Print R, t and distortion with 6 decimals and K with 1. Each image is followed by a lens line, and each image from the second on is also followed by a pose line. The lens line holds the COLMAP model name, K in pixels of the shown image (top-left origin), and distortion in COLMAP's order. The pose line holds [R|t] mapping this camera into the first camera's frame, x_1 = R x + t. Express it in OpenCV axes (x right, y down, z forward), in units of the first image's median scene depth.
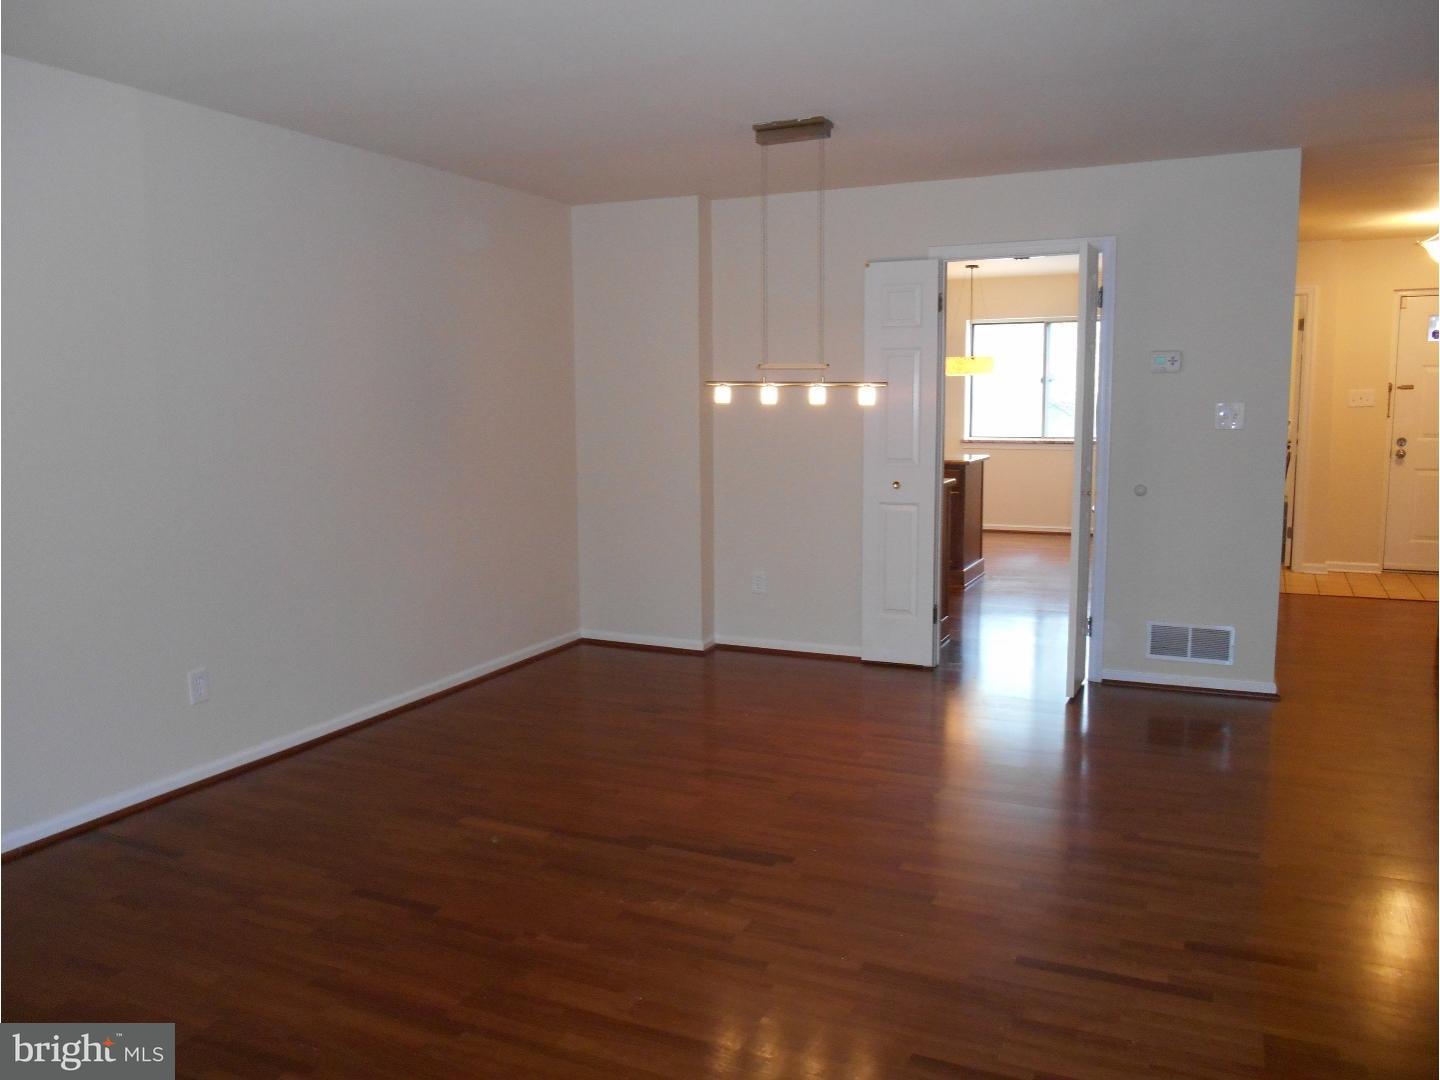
lens RADIAL K [[1114.6, 0, 720.0], [0, 1114.6, 540.0], [0, 0, 1]] dist [0.002315, 0.000301]
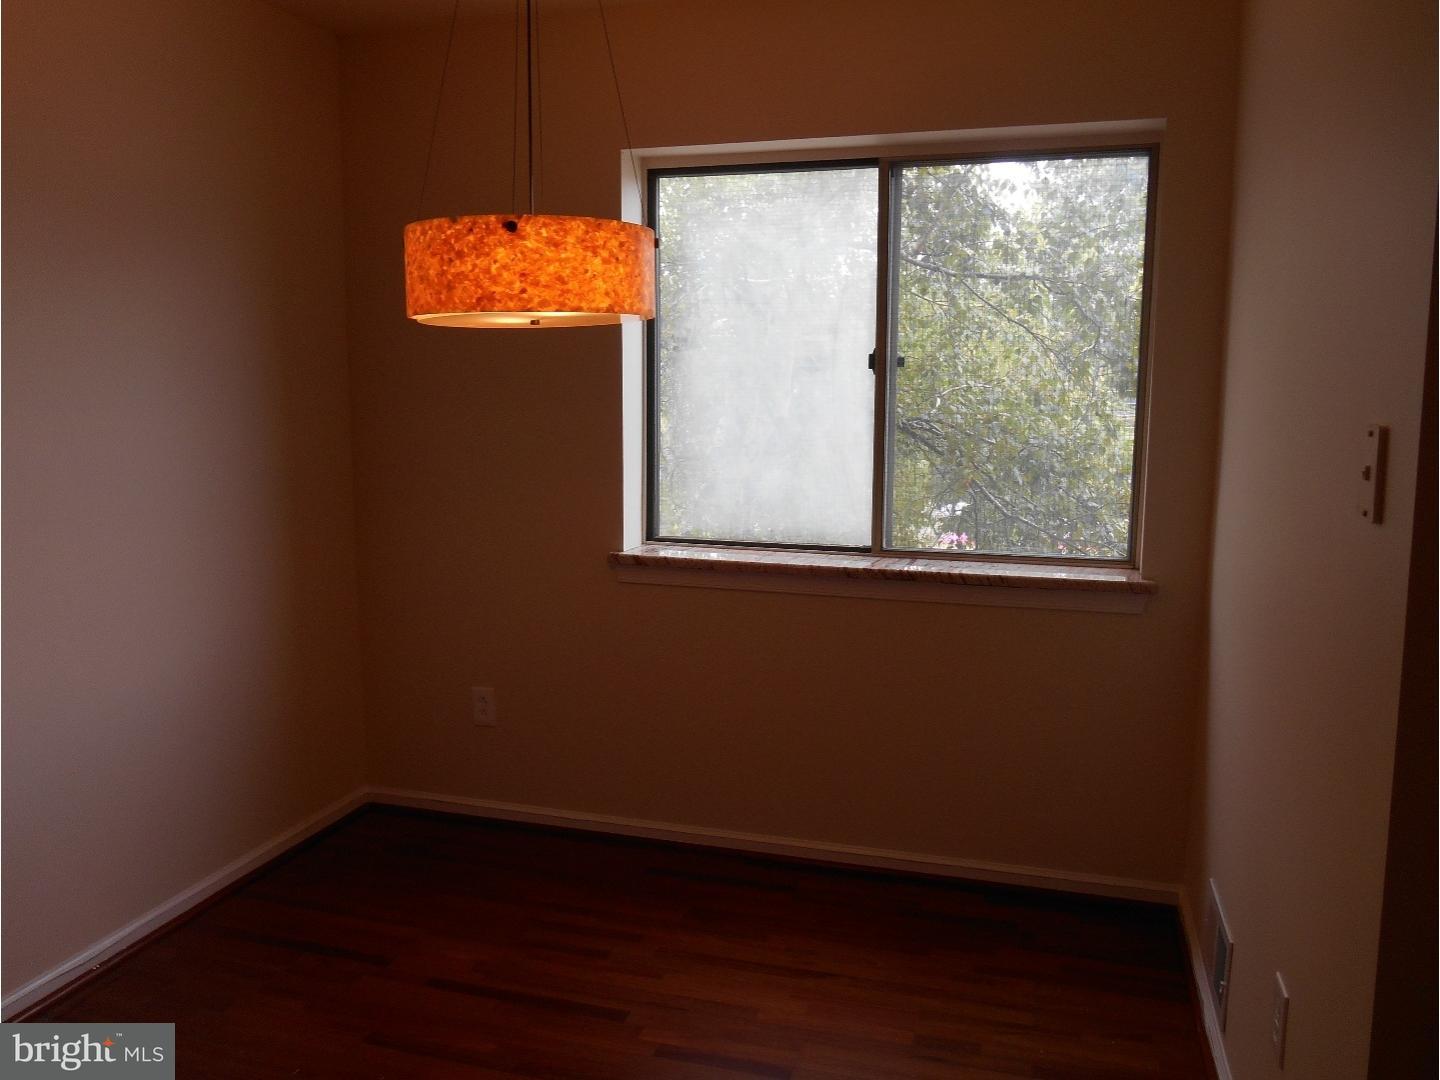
lens RADIAL K [[1114.6, 0, 720.0], [0, 1114.6, 540.0], [0, 0, 1]] dist [0.002315, 0.000301]
pose [[0.989034, -0.010851, 0.147289, 0.205512], [0.007045, 0.999628, 0.026332, -0.103464], [-0.147520, -0.025006, 0.988743, 0.714476]]
